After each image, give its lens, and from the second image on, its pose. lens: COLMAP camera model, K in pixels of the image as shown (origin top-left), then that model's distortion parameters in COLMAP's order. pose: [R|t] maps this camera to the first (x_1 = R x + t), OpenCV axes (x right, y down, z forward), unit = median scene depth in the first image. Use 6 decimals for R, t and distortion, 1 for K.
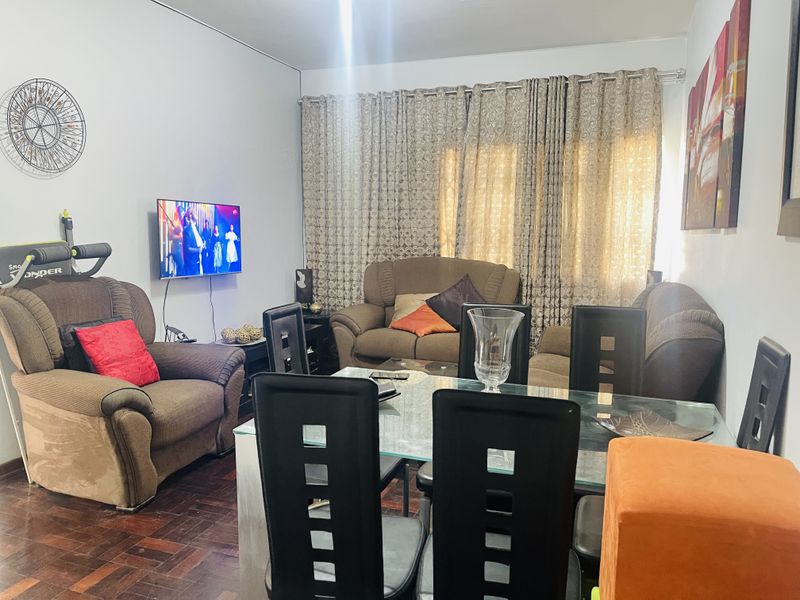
lens RADIAL K [[612.5, 0, 391.4], [0, 612.5, 300.6], [0, 0, 1]] dist [0.075903, -0.092411]
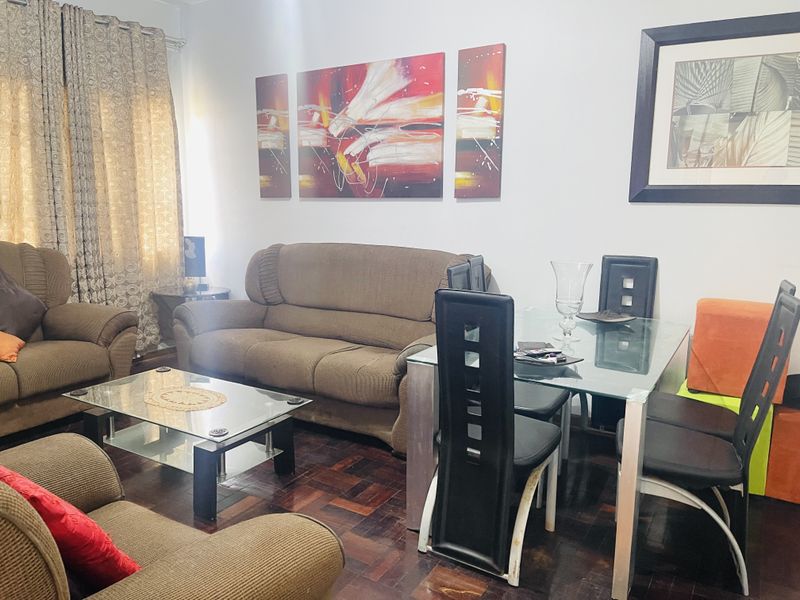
lens RADIAL K [[612.5, 0, 391.4], [0, 612.5, 300.6], [0, 0, 1]] dist [0.075903, -0.092411]
pose [[0.221797, -0.167936, 0.960523, -0.475049], [0.106553, 0.983333, 0.147320, -0.057055], [-0.969254, 0.069671, 0.235994, 0.424800]]
